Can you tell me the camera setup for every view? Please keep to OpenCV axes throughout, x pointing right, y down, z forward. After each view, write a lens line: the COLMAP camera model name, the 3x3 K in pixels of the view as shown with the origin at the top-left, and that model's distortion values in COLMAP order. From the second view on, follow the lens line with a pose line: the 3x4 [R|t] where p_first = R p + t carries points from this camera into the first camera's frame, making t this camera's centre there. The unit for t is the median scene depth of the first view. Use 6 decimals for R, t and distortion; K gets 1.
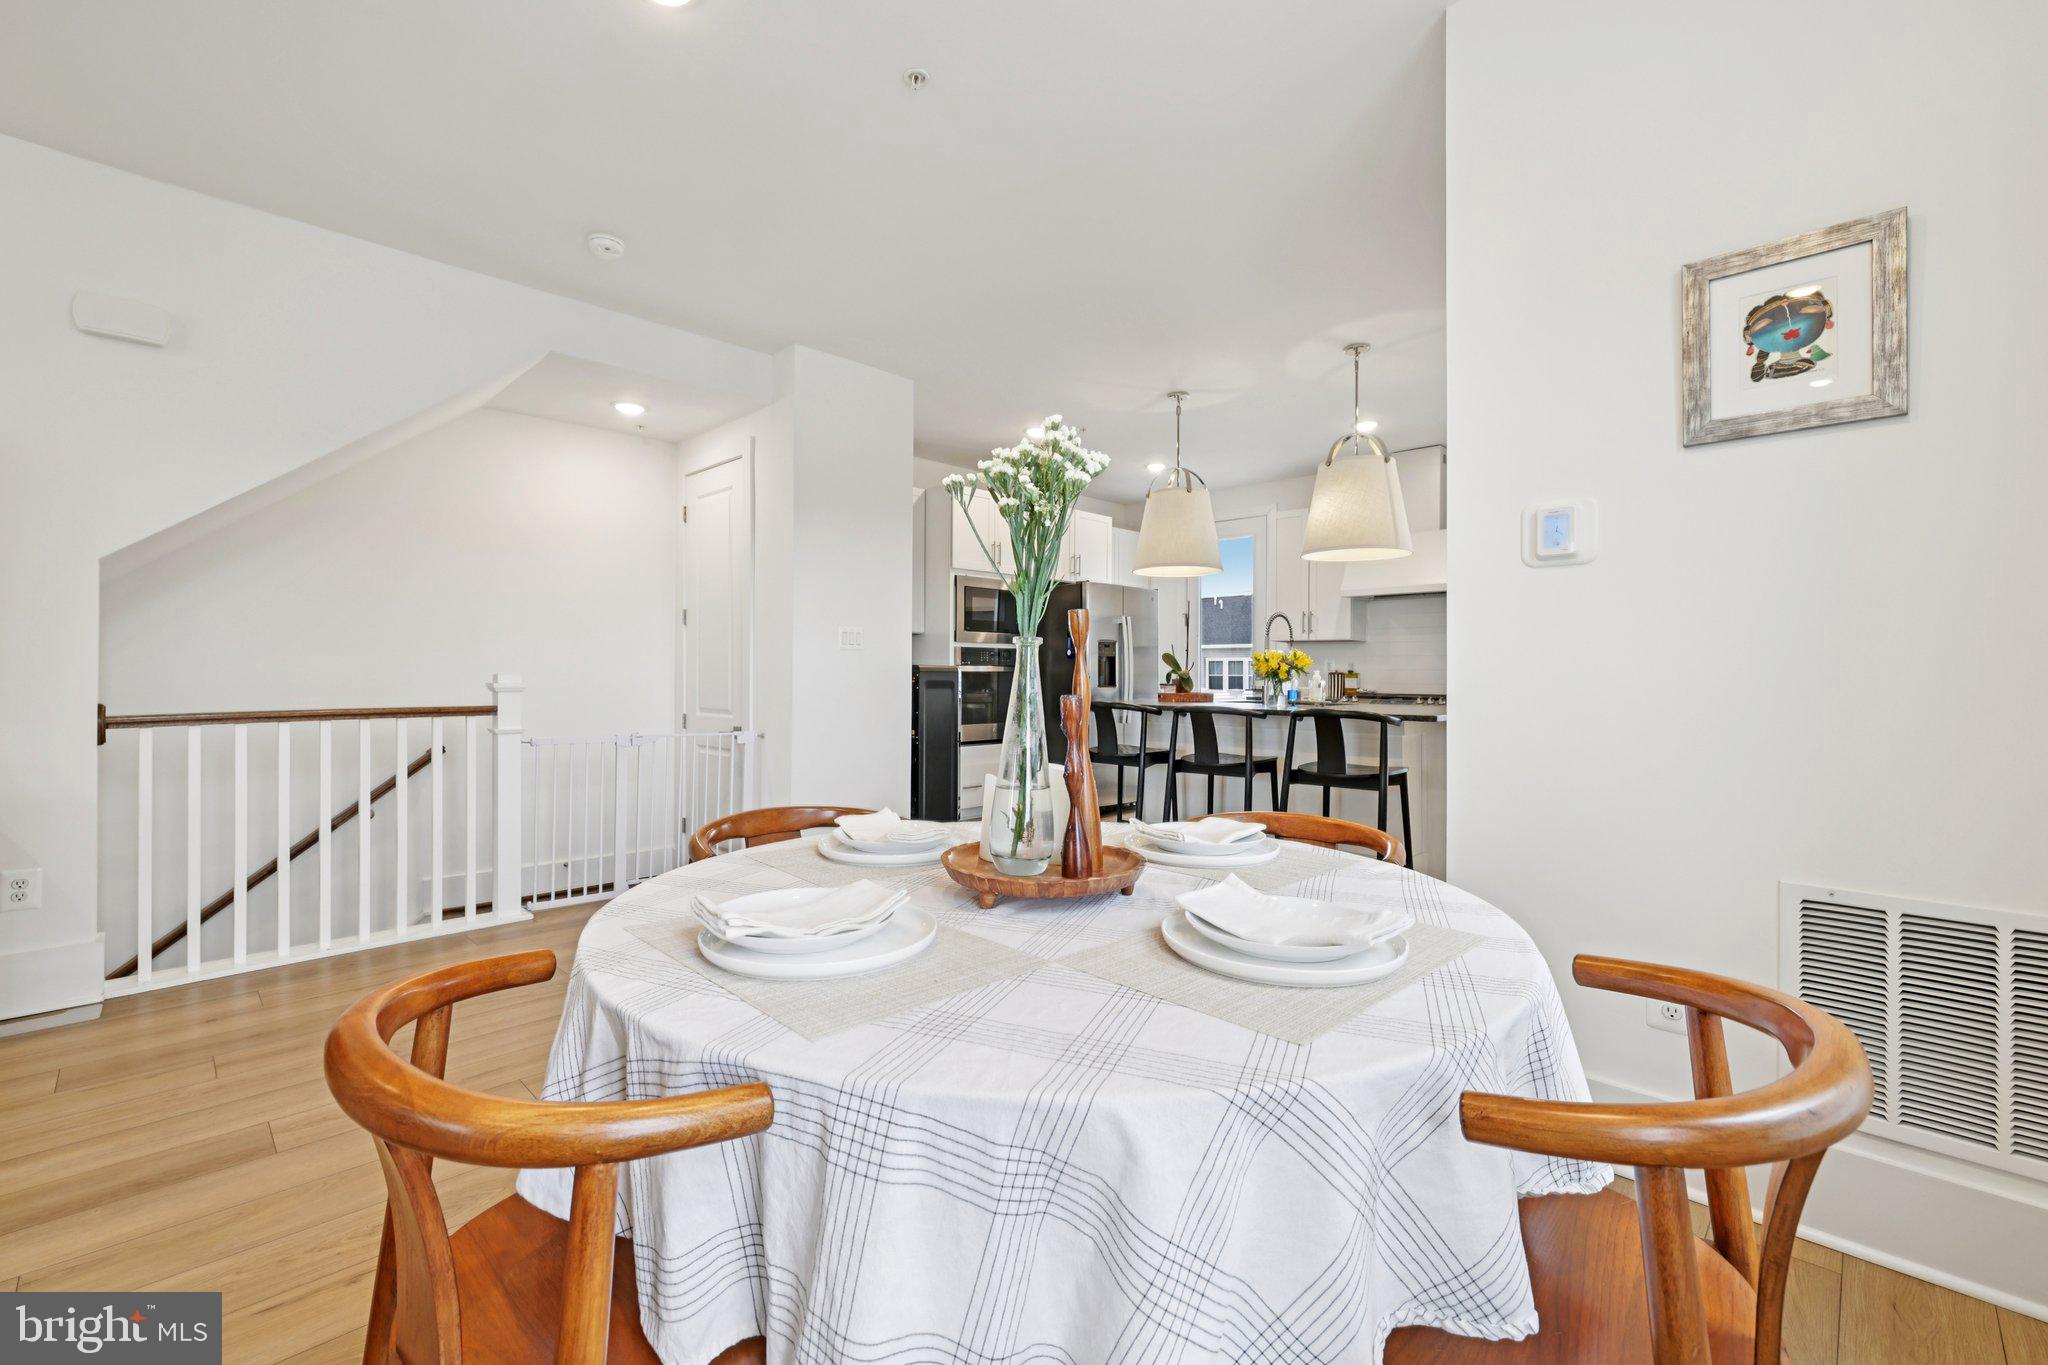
lens RADIAL K [[865.8, 0, 1006.2], [0, 865.8, 672.5], [0, 0, 1]] dist [-0.004494, 0.002335]
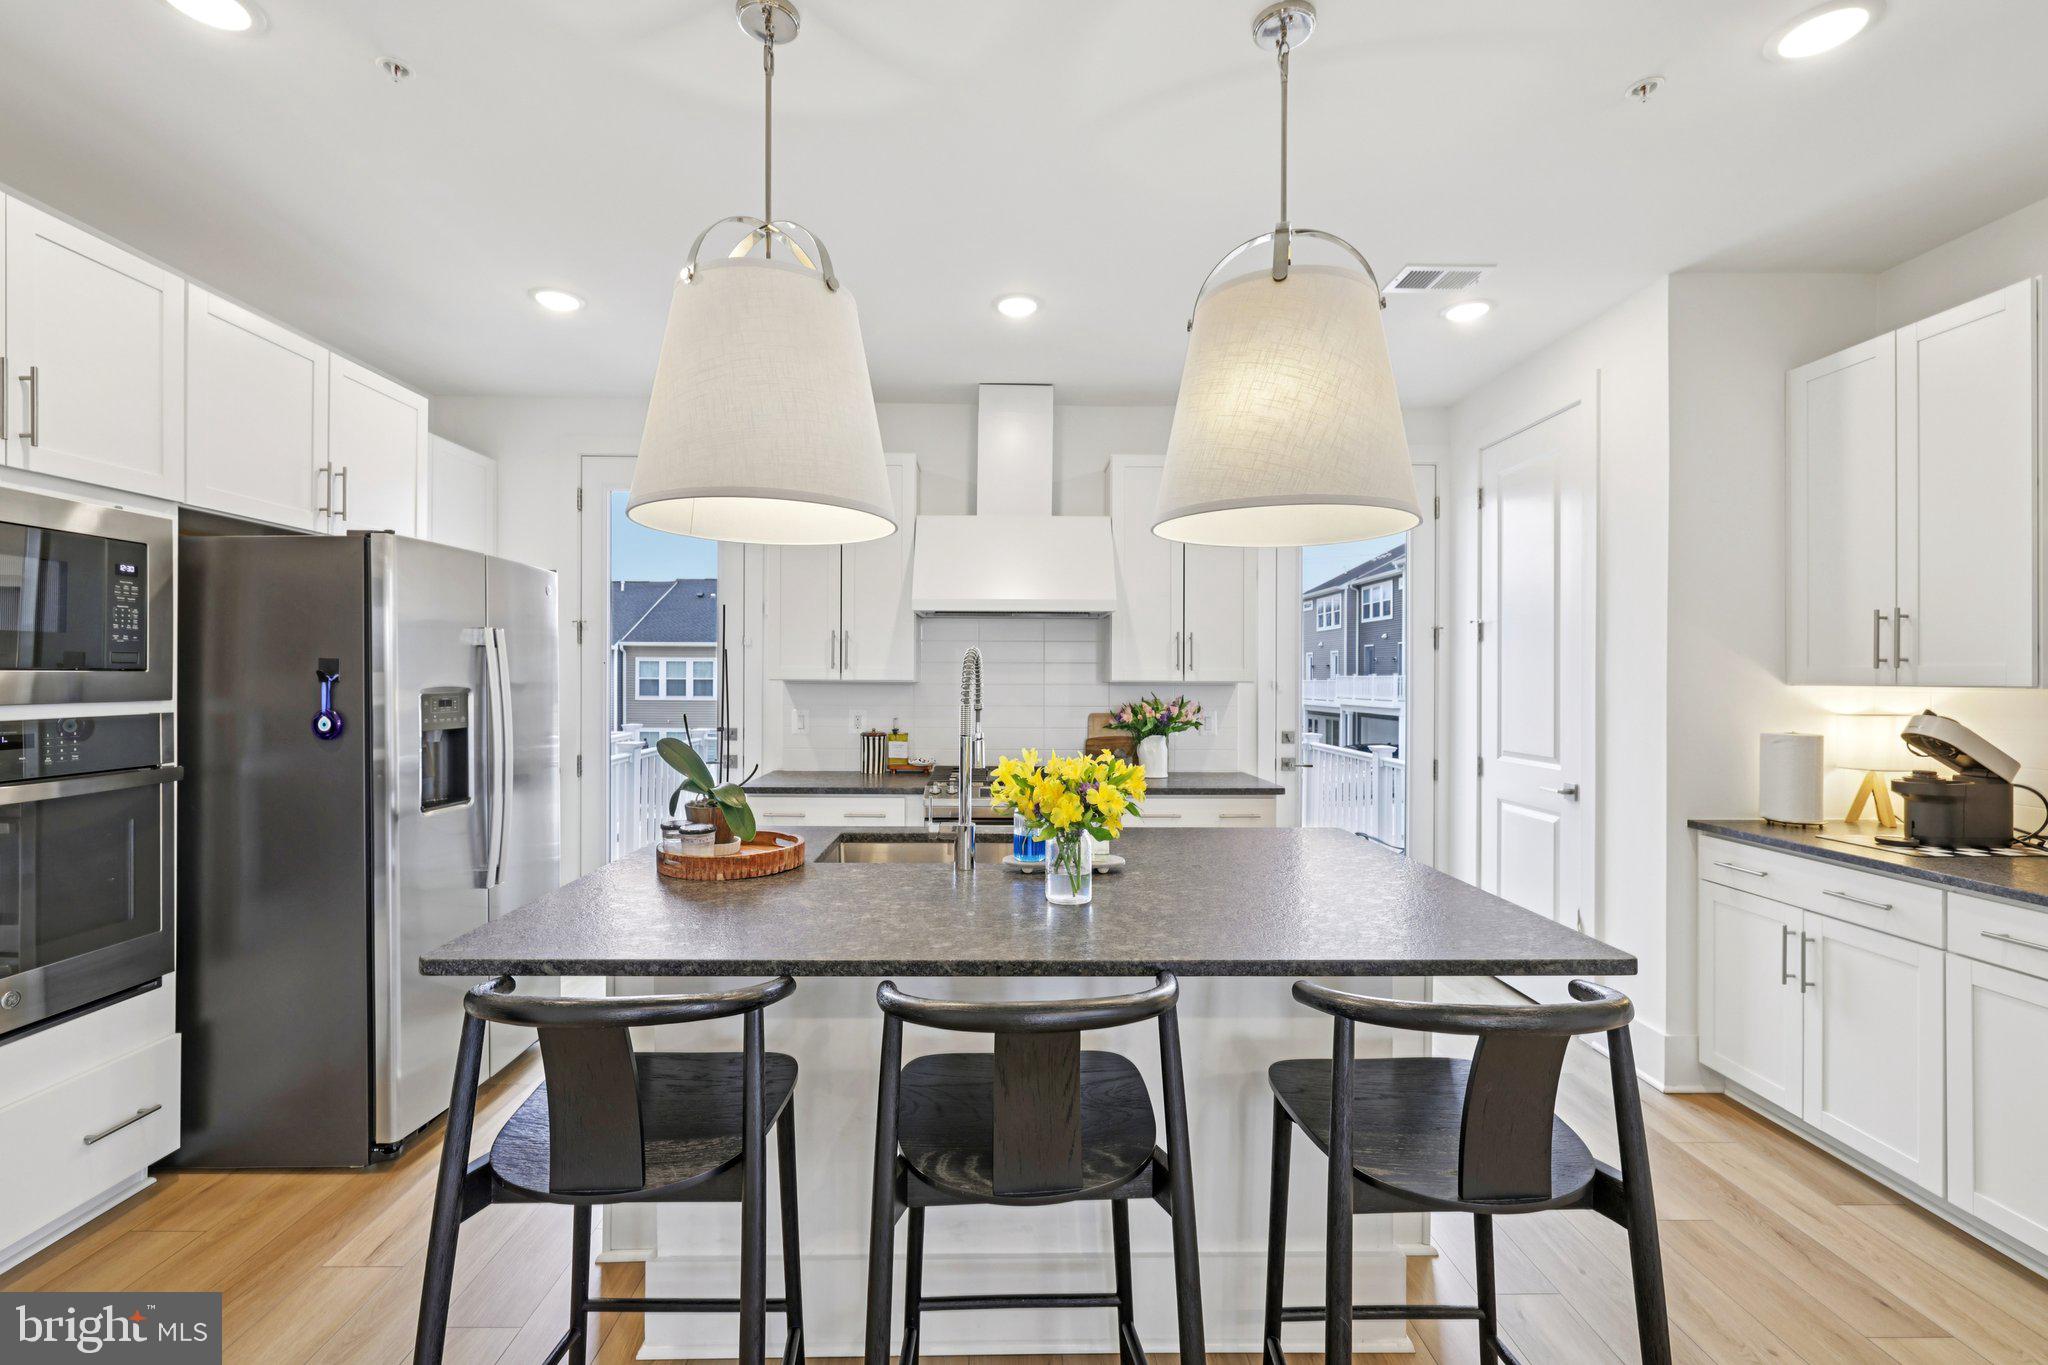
lens RADIAL K [[865.8, 0, 1014.1], [0, 865.8, 673.5], [0, 0, 1]] dist [-0.004494, 0.002335]
pose [[0.696941, 0.002446, 0.717124, 0.021235], [-0.003832, 0.999993, 0.000314, -0.067123], [-0.717118, -0.002967, 0.696945, 0.802380]]
